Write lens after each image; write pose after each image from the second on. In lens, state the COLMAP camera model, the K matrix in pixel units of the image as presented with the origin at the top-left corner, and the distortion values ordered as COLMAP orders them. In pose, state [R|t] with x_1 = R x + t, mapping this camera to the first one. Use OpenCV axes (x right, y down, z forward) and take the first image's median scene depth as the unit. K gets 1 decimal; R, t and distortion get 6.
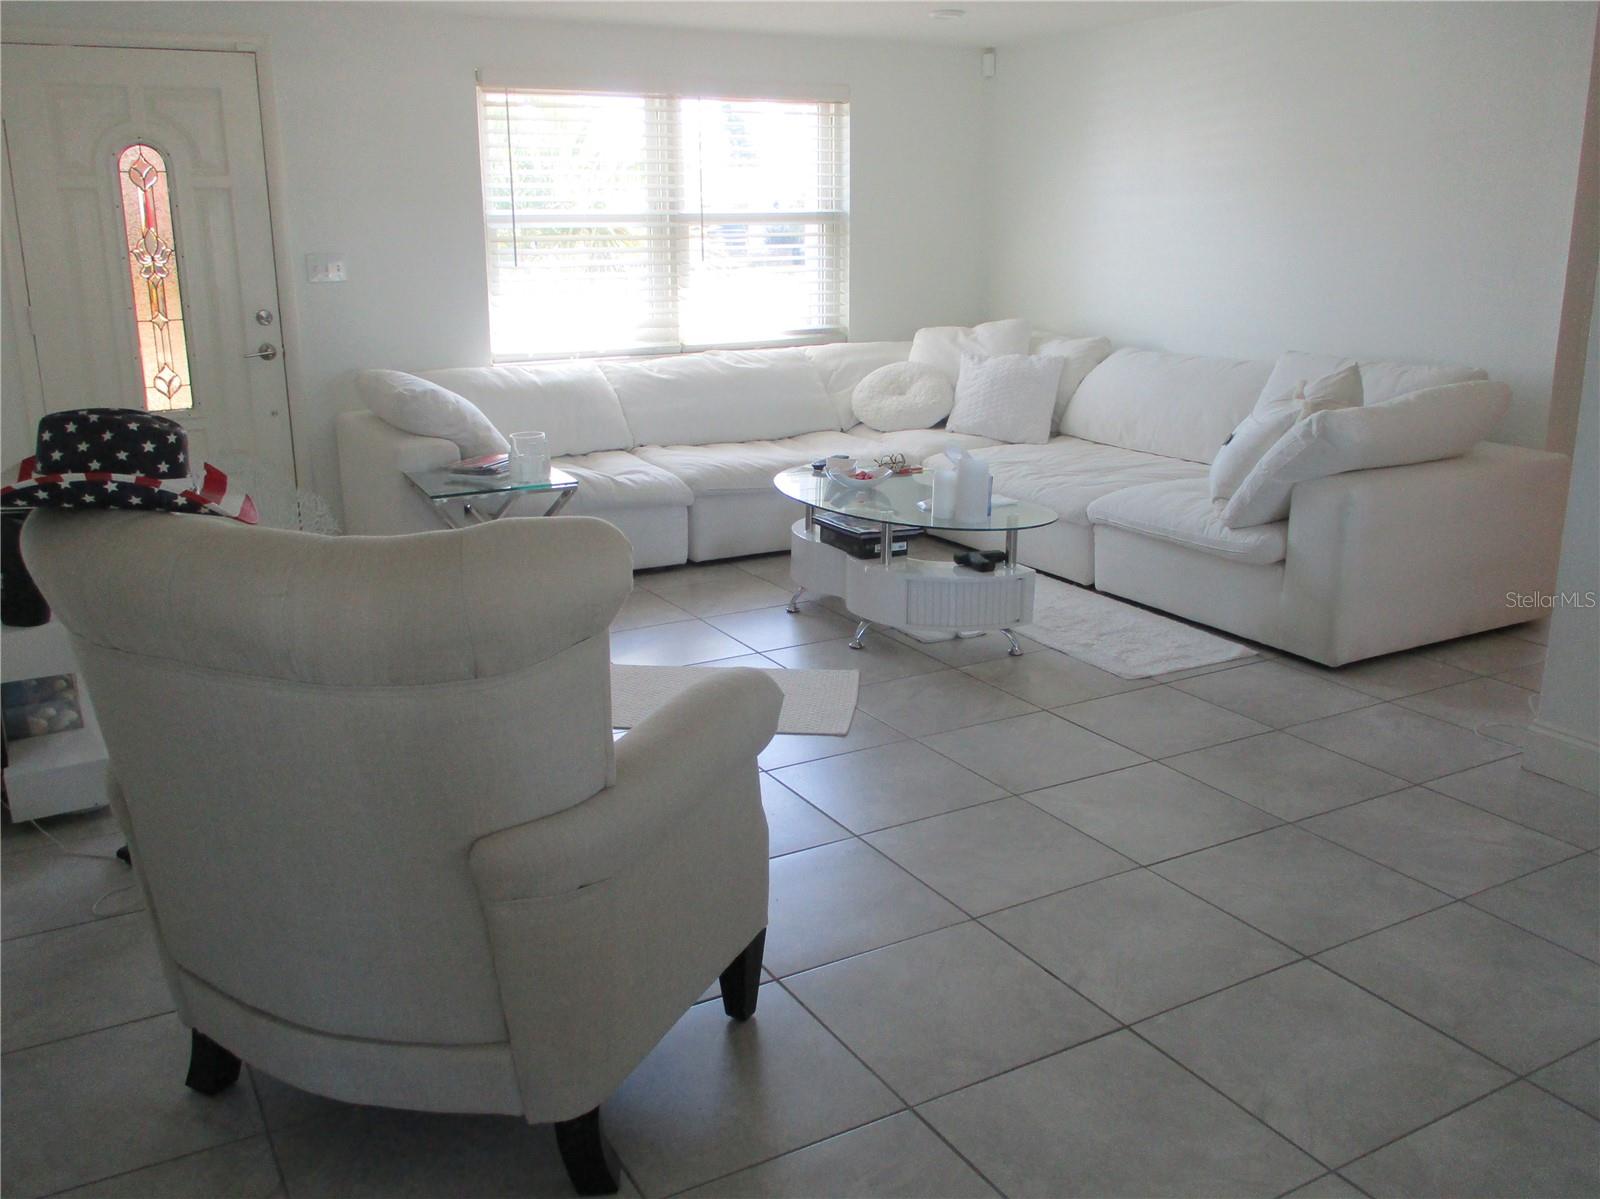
lens RADIAL K [[1422.1, 0, 808.7], [0, 1422.1, 598.9], [0, 0, 1]] dist [-0.035637, 0.009355]
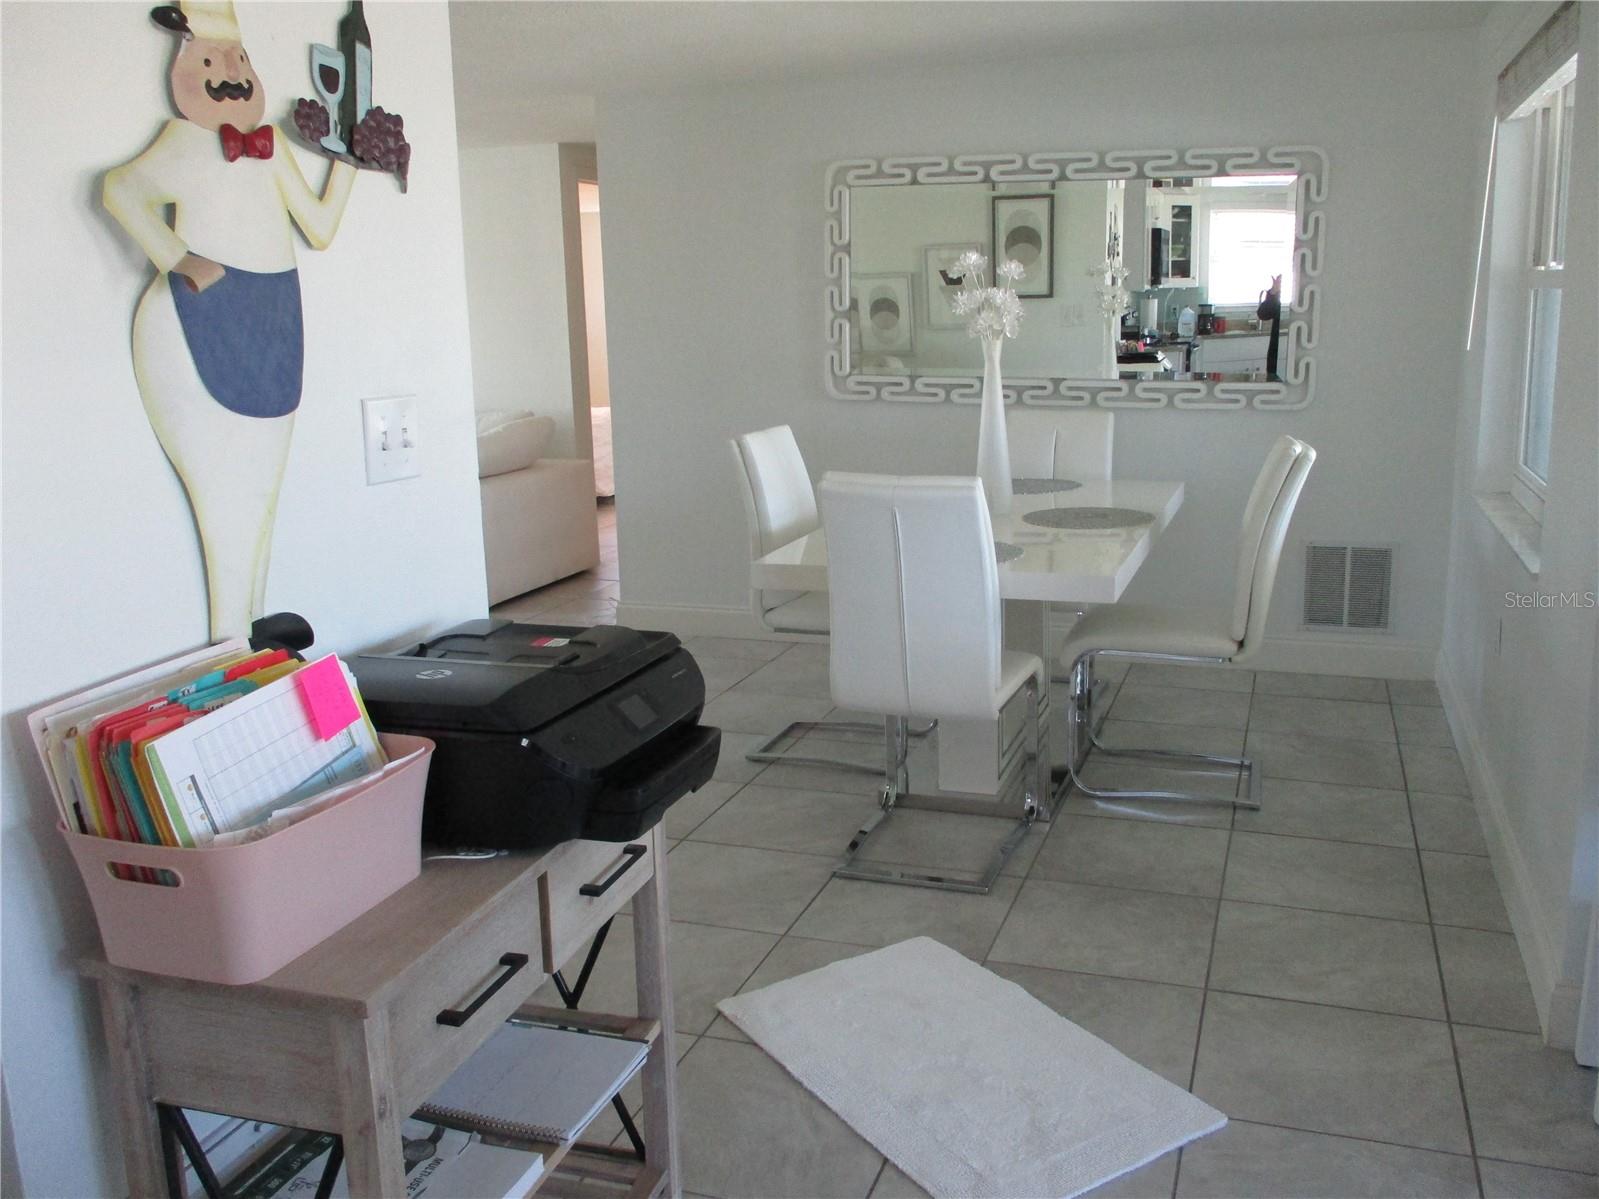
lens RADIAL K [[1380.8, 0, 813.5], [0, 1380.8, 597.6], [0, 0, 1]] dist [-0.035519, 0.012643]
pose [[0.756583, -0.150218, 0.636410, -0.248092], [0.190714, 0.981633, 0.004978, 0.079455], [-0.625468, 0.117606, 0.771335, -0.294064]]
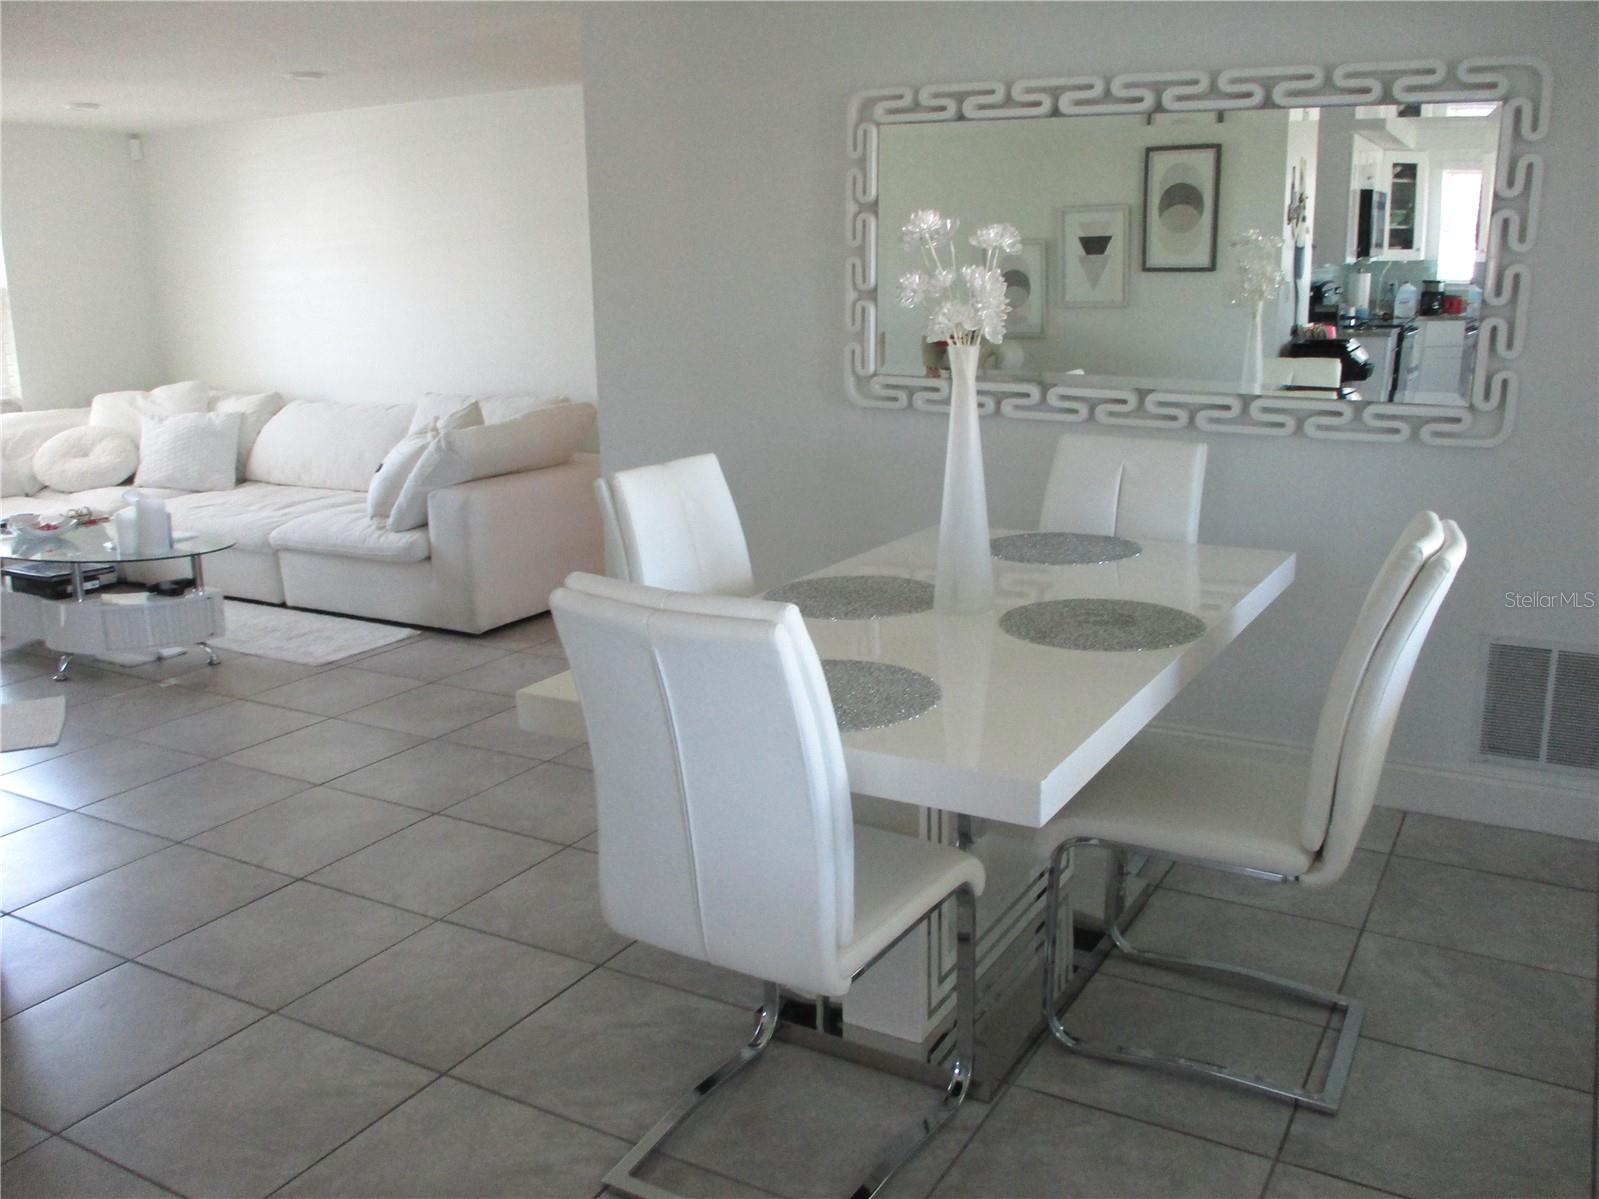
lens RADIAL K [[1380.8, 0, 813.5], [0, 1380.8, 597.6], [0, 0, 1]] dist [-0.035519, 0.012643]
pose [[0.856616, -0.124357, 0.500744, 0.008626], [0.142400, 0.989807, 0.002211, 0.045938], [-0.495915, 0.069412, 0.865593, -0.190308]]
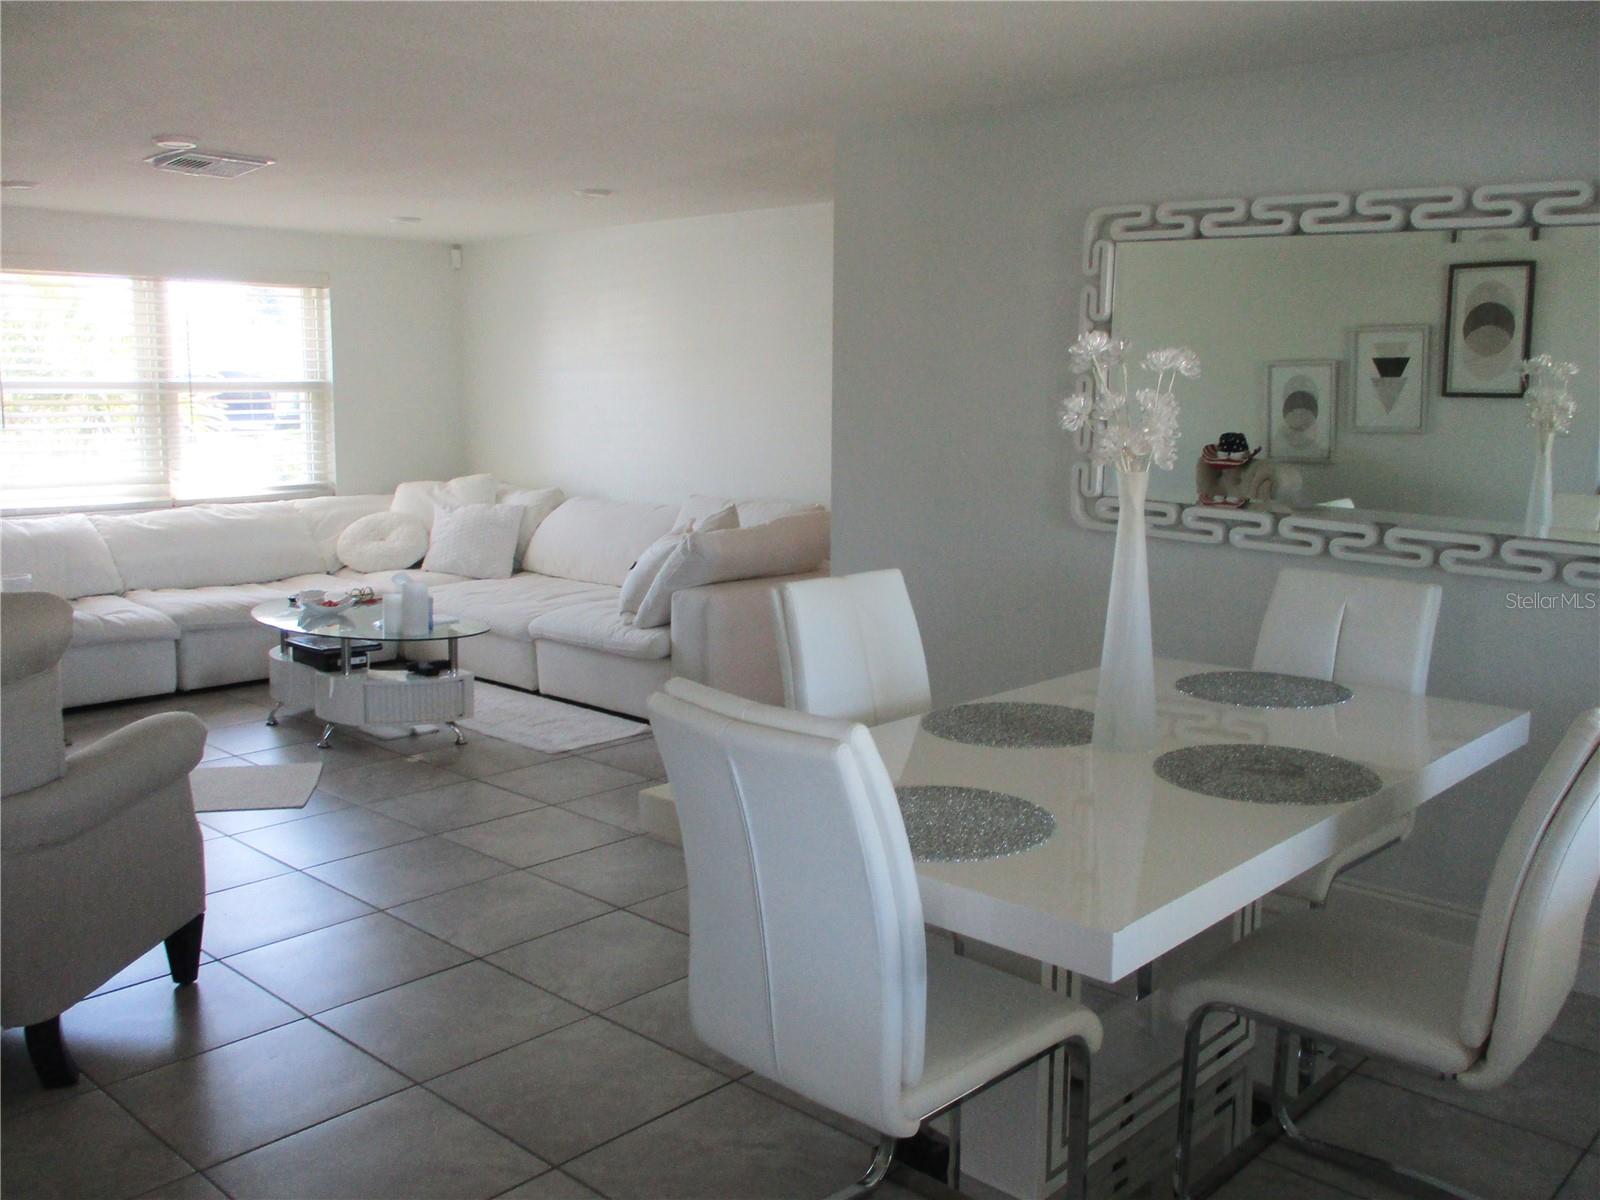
lens RADIAL K [[1422.1, 0, 808.7], [0, 1422.1, 599.4], [0, 0, 1]] dist [-0.035637, 0.009355]
pose [[0.951608, -0.032095, 0.305634, 0.054005], [0.065825, 0.992737, -0.100699, 0.050861], [-0.300182, 0.115944, 0.946809, -0.218109]]
